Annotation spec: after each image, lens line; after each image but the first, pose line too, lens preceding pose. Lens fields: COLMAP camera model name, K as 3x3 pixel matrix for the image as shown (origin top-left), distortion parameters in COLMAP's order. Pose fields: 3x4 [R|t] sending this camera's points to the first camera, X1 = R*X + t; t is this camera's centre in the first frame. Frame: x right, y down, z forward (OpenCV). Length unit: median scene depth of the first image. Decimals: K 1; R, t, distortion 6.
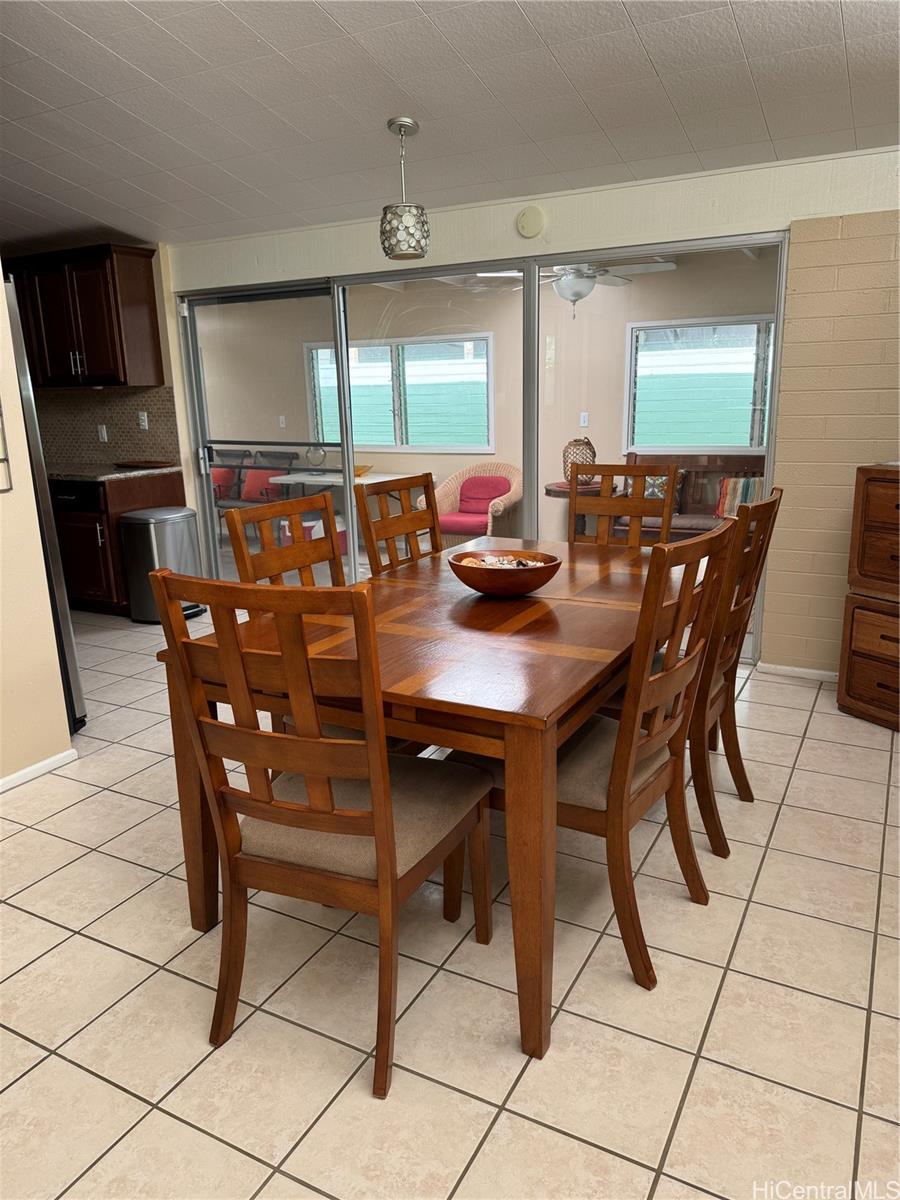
lens RADIAL K [[841.0, 0, 451.2], [0, 841.0, 601.4], [0, 0, 1]] dist [0.000186, 0.000026]
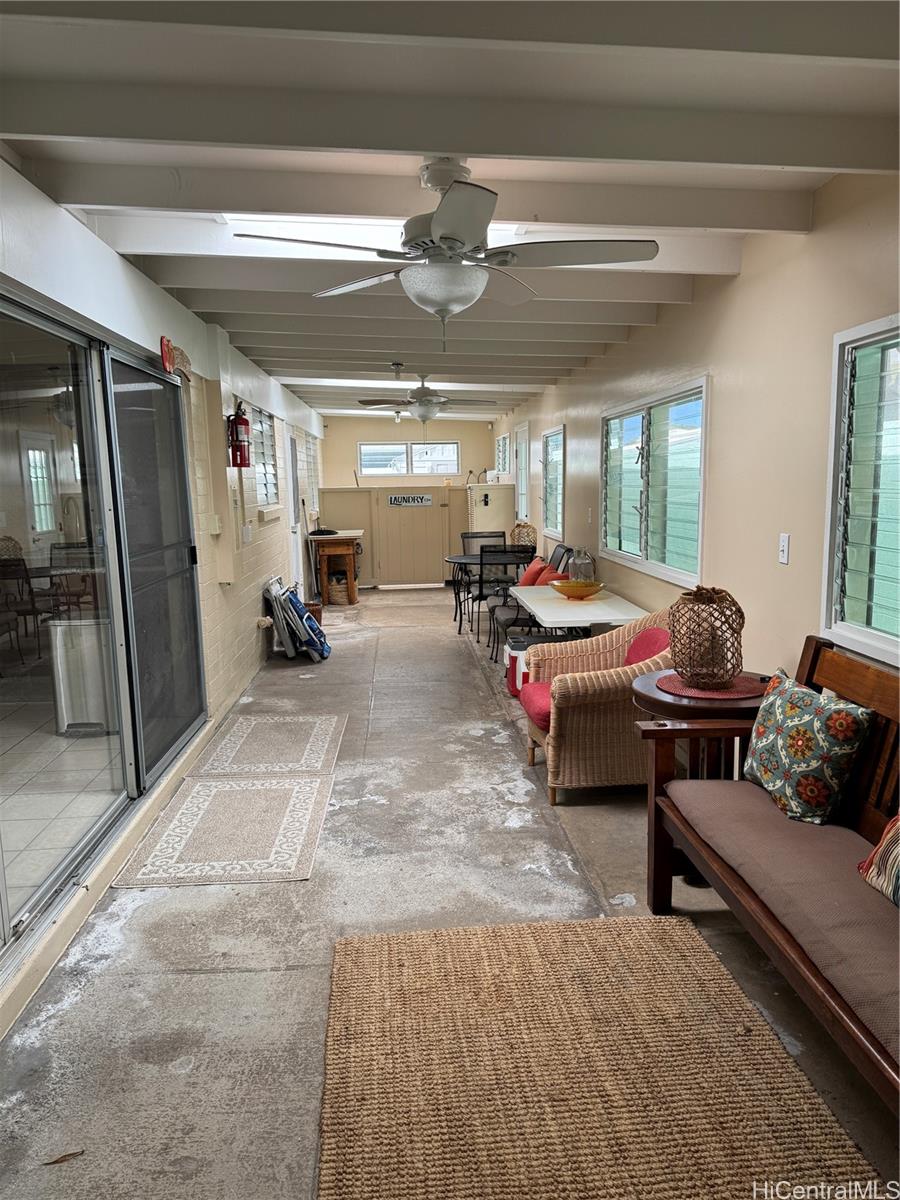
lens RADIAL K [[841.0, 0, 450.4], [0, 841.0, 602.7], [0, 0, 1]] dist [0.000186, 0.000026]
pose [[0.527208, 0.141048, -0.837948, 0.479493], [-0.201017, 0.978839, 0.038290, -0.179226], [0.825617, 0.148255, 0.544404, 0.640820]]
